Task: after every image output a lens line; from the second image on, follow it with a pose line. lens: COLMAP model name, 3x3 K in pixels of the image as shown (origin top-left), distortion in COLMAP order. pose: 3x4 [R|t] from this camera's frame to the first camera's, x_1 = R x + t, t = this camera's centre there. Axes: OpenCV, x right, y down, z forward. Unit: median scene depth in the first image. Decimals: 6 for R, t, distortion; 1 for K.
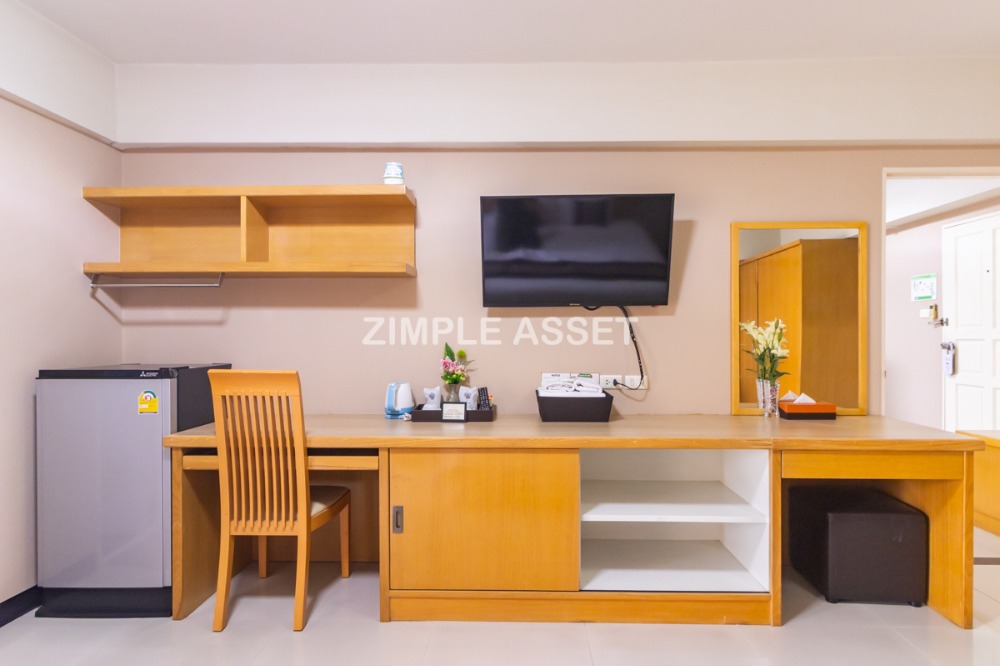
lens RADIAL K [[546.3, 0, 511.6], [0, 546.3, 348.0], [0, 0, 1]] dist [0.003476, 0.000503]
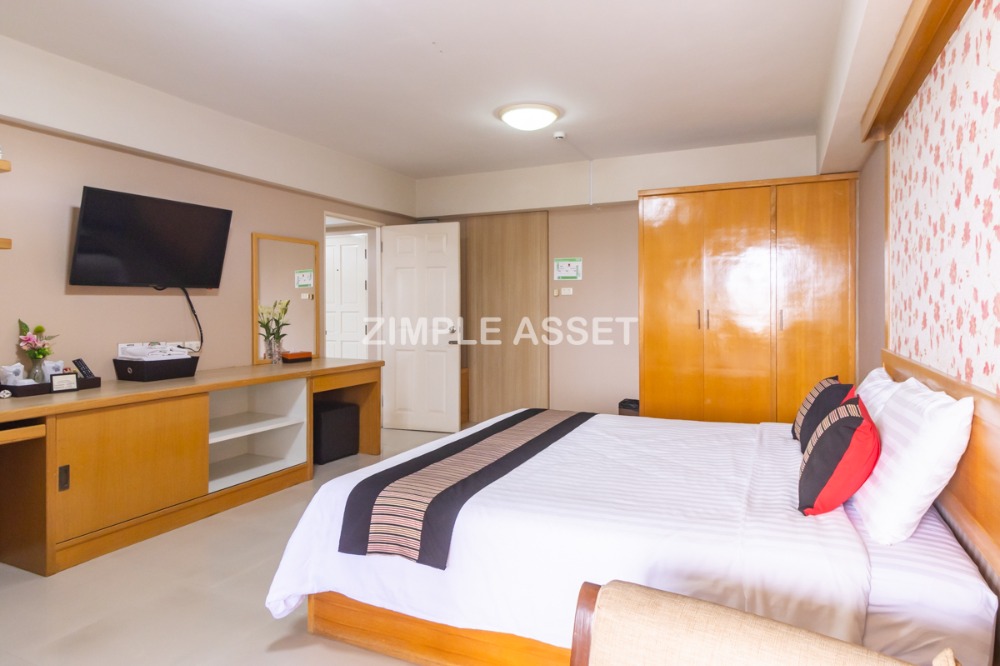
lens RADIAL K [[598.9, 0, 500.3], [0, 598.9, 327.9], [0, 0, 1]] dist [0.000468, 0.000077]
pose [[0.418080, -0.031058, 0.907879, -0.821579], [0.015508, 0.999514, 0.027051, -0.010105], [-0.908278, 0.002770, 0.418359, -0.283475]]
